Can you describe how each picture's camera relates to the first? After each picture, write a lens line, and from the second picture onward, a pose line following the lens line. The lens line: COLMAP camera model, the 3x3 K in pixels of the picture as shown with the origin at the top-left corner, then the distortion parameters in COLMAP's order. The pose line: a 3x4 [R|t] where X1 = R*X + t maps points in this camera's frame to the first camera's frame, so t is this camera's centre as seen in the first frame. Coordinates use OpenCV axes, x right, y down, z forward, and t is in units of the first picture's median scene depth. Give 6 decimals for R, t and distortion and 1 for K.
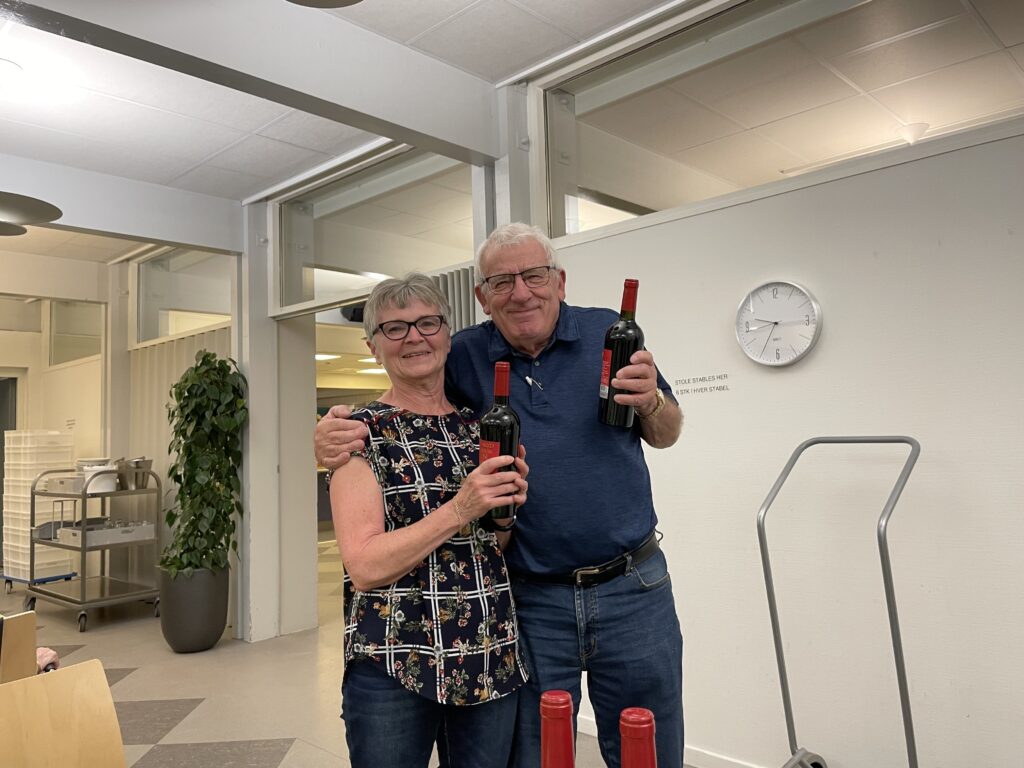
lens RADIAL K [[777.5, 0, 507.4], [0, 777.5, 376.4], [0, 0, 1]] dist [0.015773, -0.039972]
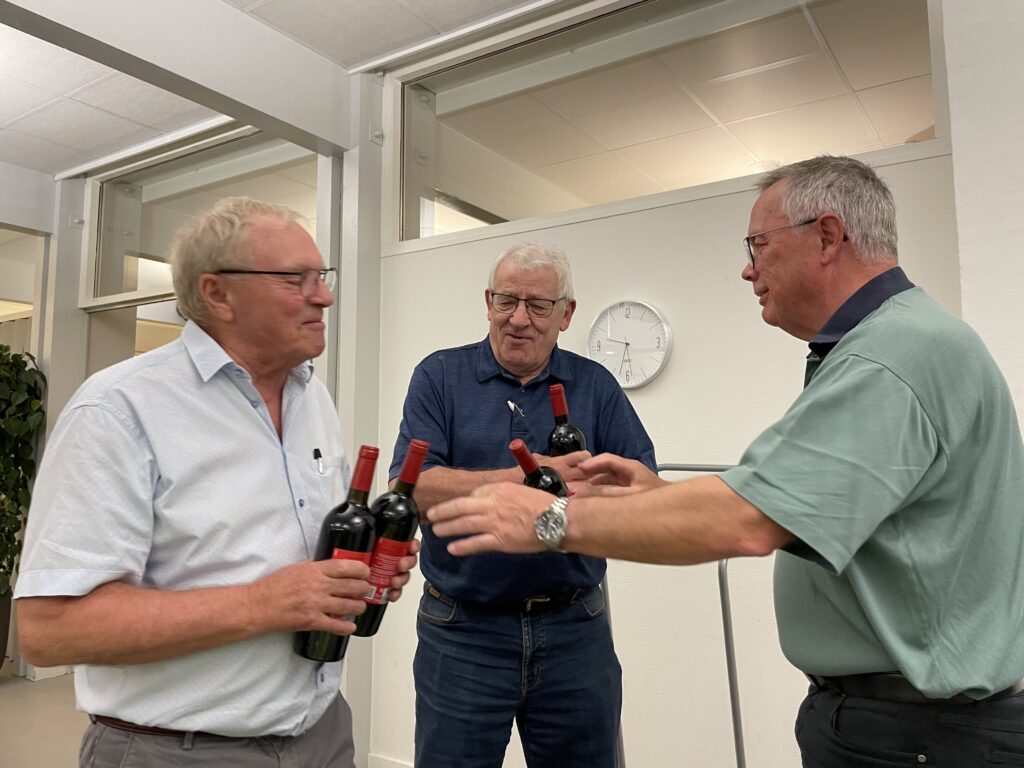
lens RADIAL K [[777.5, 0, 516.7], [0, 777.5, 382.4], [0, 0, 1]] dist [0.015773, -0.039972]
pose [[0.981896, 0.045158, 0.183961, 0.022774], [-0.042424, 0.998923, -0.018771, 0.003306], [-0.184611, 0.010626, 0.982754, 0.049493]]
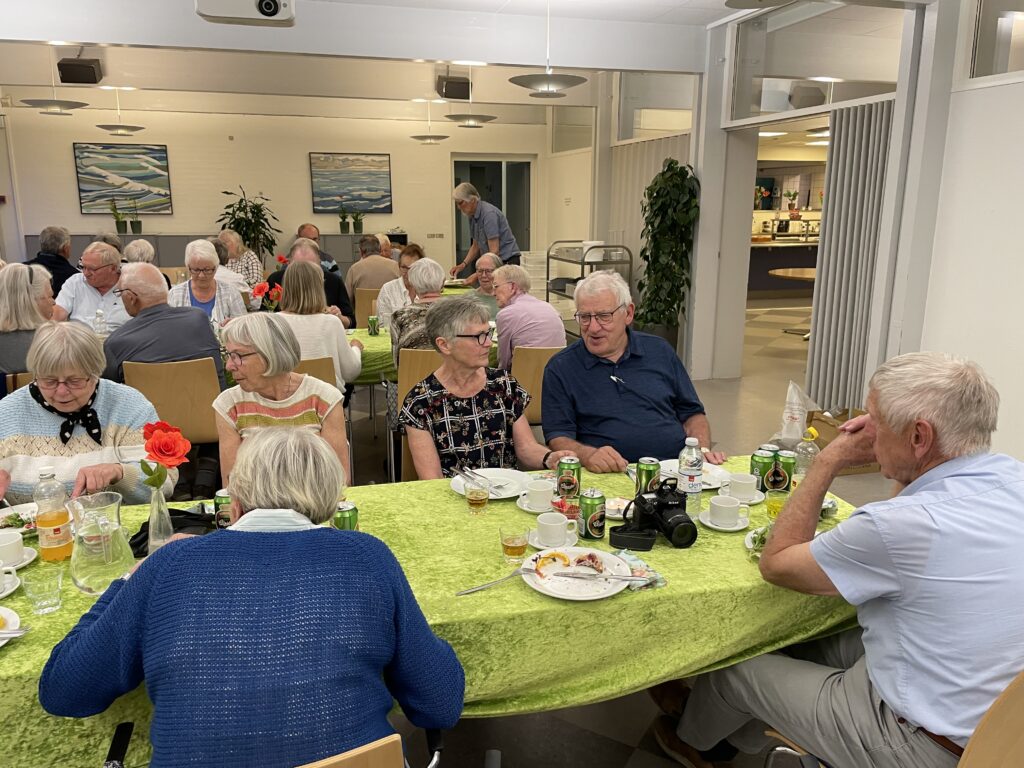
lens RADIAL K [[777.5, 0, 521.3], [0, 777.5, 380.5], [0, 0, 1]] dist [0.015773, -0.039972]
pose [[0.857009, 0.154826, -0.491492, 0.093232], [0.006031, 0.950716, 0.310004, -0.087780], [0.515266, -0.268640, 0.813839, -0.281471]]
